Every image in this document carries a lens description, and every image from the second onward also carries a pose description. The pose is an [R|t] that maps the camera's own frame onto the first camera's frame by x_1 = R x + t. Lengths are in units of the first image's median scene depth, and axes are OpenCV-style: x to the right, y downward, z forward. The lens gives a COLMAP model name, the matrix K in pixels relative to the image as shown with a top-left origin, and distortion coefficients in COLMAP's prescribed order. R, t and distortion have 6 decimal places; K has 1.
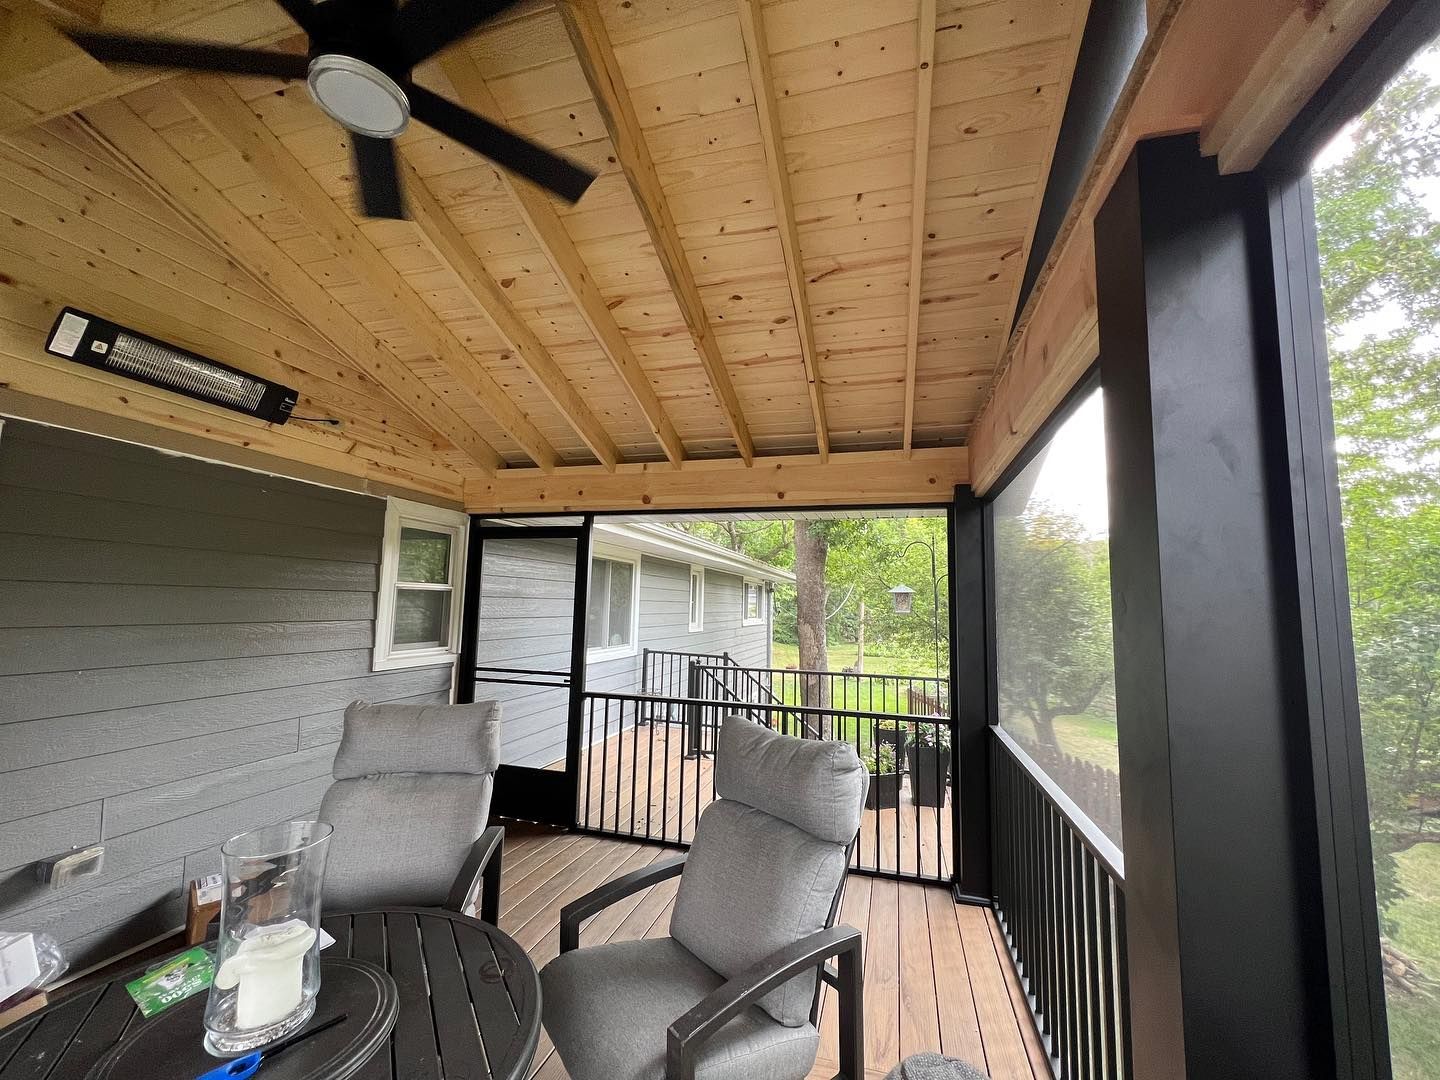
lens RADIAL K [[577.6, 0, 720.8], [0, 577.6, 542.3], [0, 0, 1]] dist [0.000023, -0.000021]
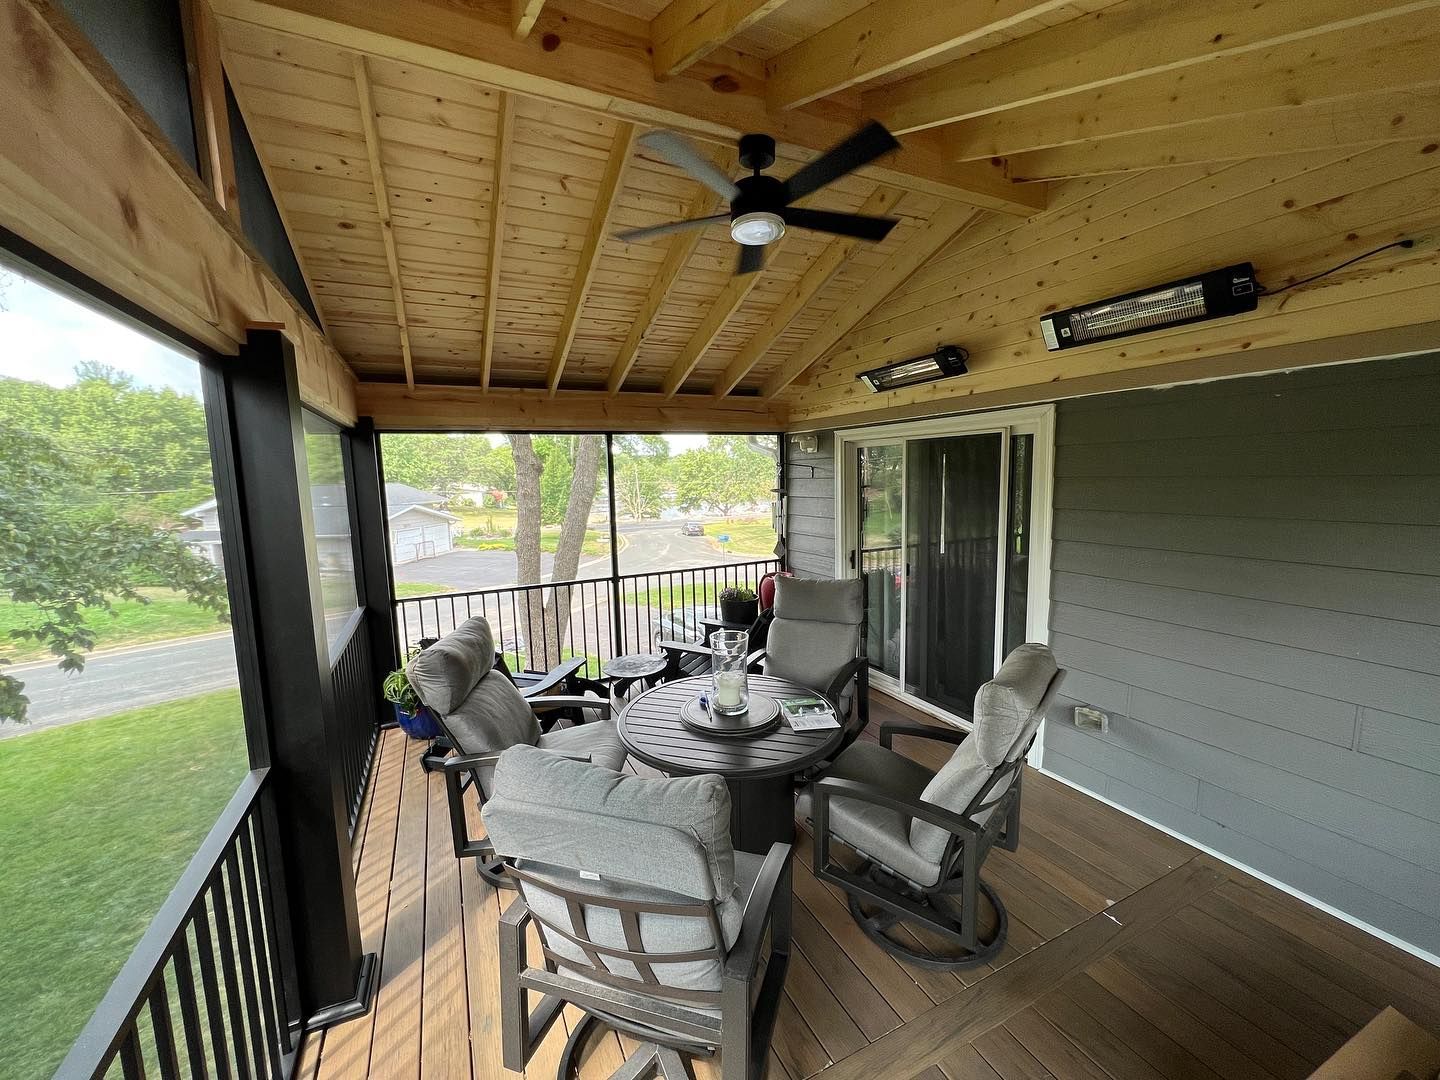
lens RADIAL K [[577.6, 0, 720.0], [0, 577.6, 542.7], [0, 0, 1]] dist [0.000023, -0.000021]
pose [[-0.742377, 0.075789, -0.665682, 0.326013], [0.078132, 0.996595, 0.026329, 0.032652], [0.665411, -0.032465, -0.745770, 1.147361]]
